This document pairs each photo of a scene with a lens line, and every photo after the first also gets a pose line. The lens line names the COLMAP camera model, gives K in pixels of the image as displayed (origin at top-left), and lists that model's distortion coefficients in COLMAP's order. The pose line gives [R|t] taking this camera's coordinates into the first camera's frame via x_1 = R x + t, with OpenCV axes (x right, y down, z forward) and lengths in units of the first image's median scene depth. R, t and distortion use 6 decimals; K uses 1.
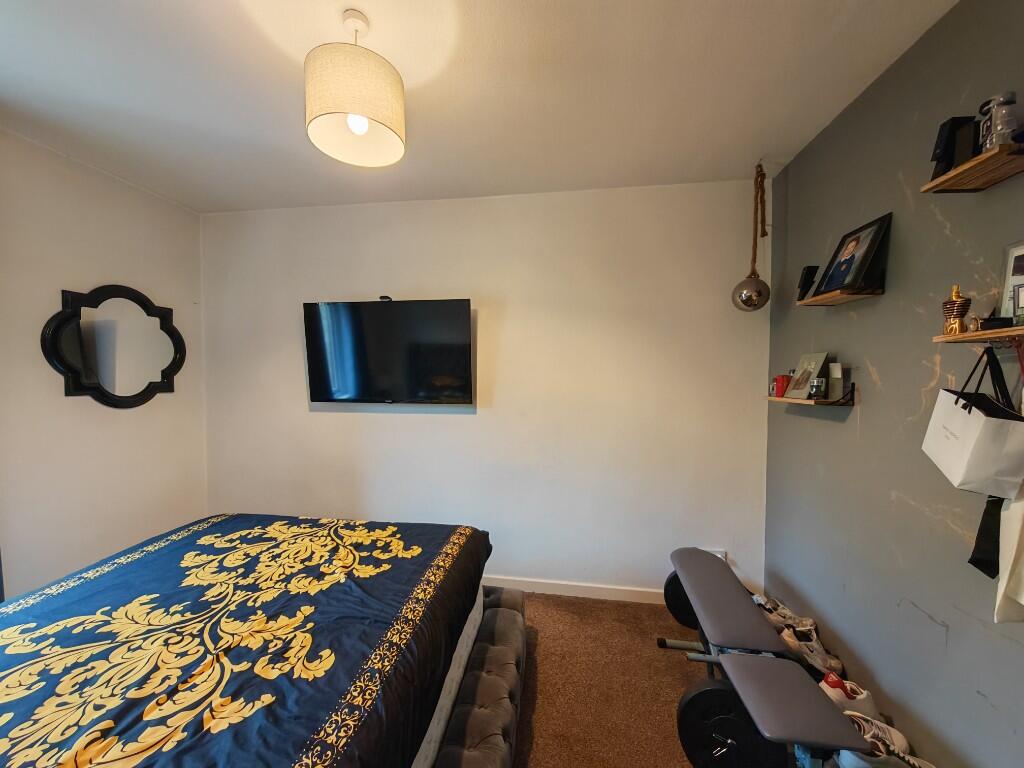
lens RADIAL K [[382.2, 0, 517.5], [0, 382.2, 378.9], [0, 0, 1]] dist [-0.006815, 0.001758]
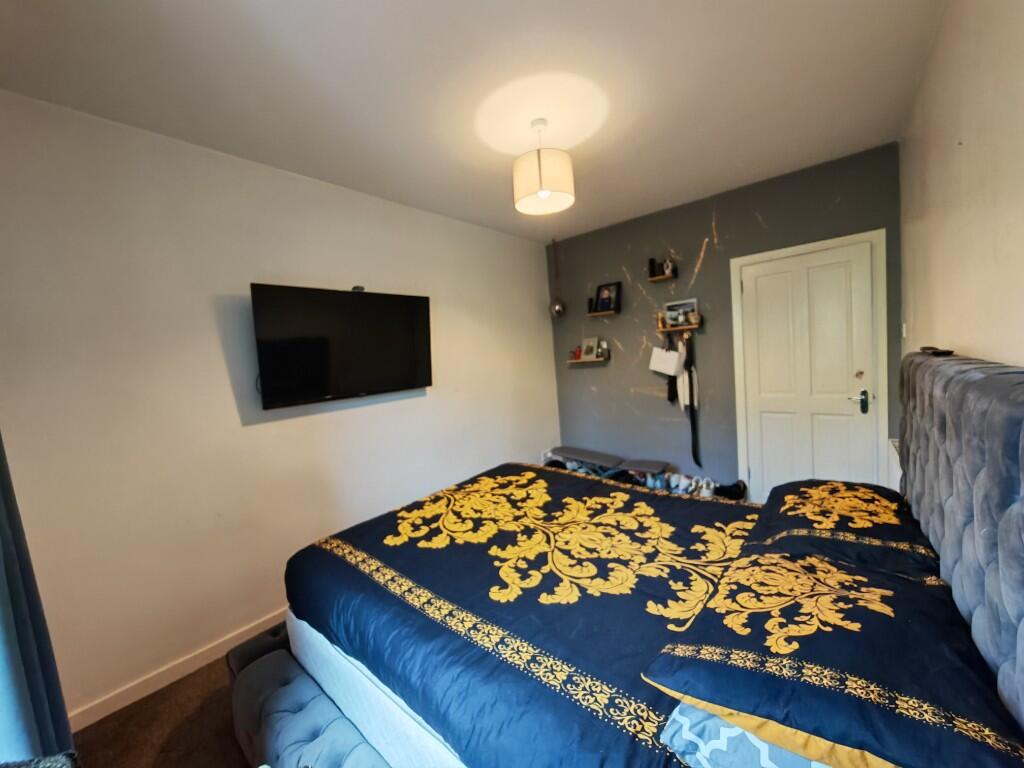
lens RADIAL K [[382.2, 0, 503.8], [0, 382.2, 379.4], [0, 0, 1]] dist [-0.006815, 0.001758]
pose [[0.543924, -0.102501, 0.832850, -2.014340], [0.089553, 0.993934, 0.063840, -0.022116], [-0.834342, 0.039861, 0.549804, 0.327685]]
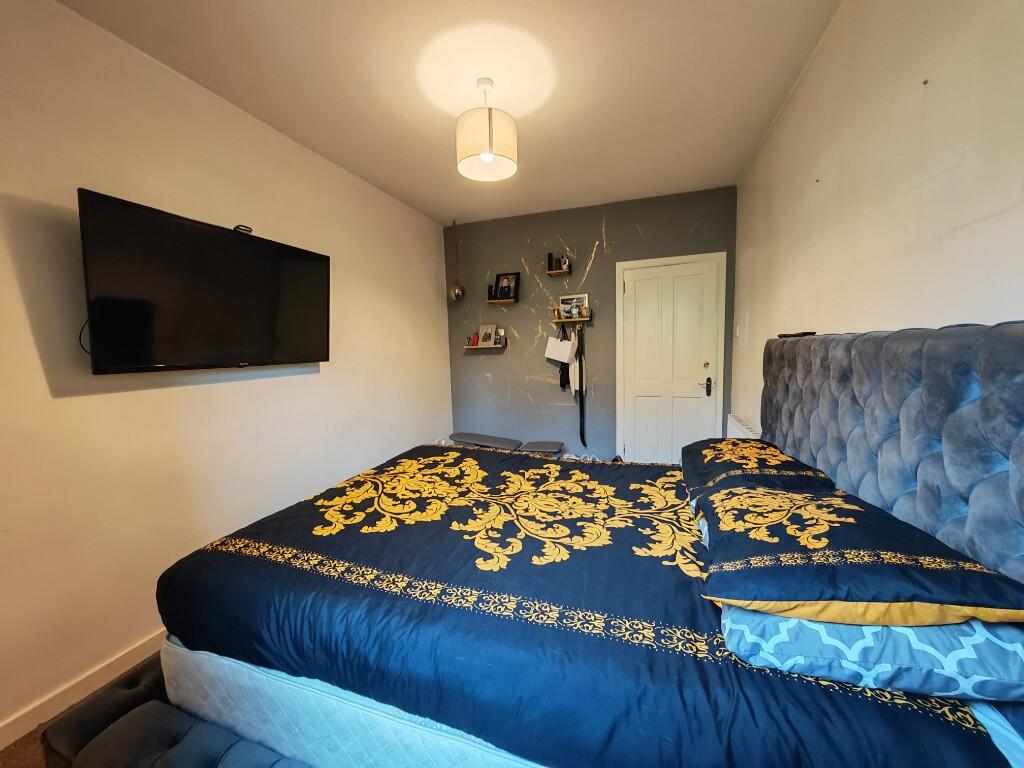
lens RADIAL K [[382.2, 0, 507.8], [0, 382.2, 378.9], [0, 0, 1]] dist [-0.006815, 0.001758]
pose [[0.208857, -0.096520, 0.973171, -2.076038], [0.033819, 0.995235, 0.091450, 0.069127], [-0.977361, 0.013811, 0.211126, 0.638628]]
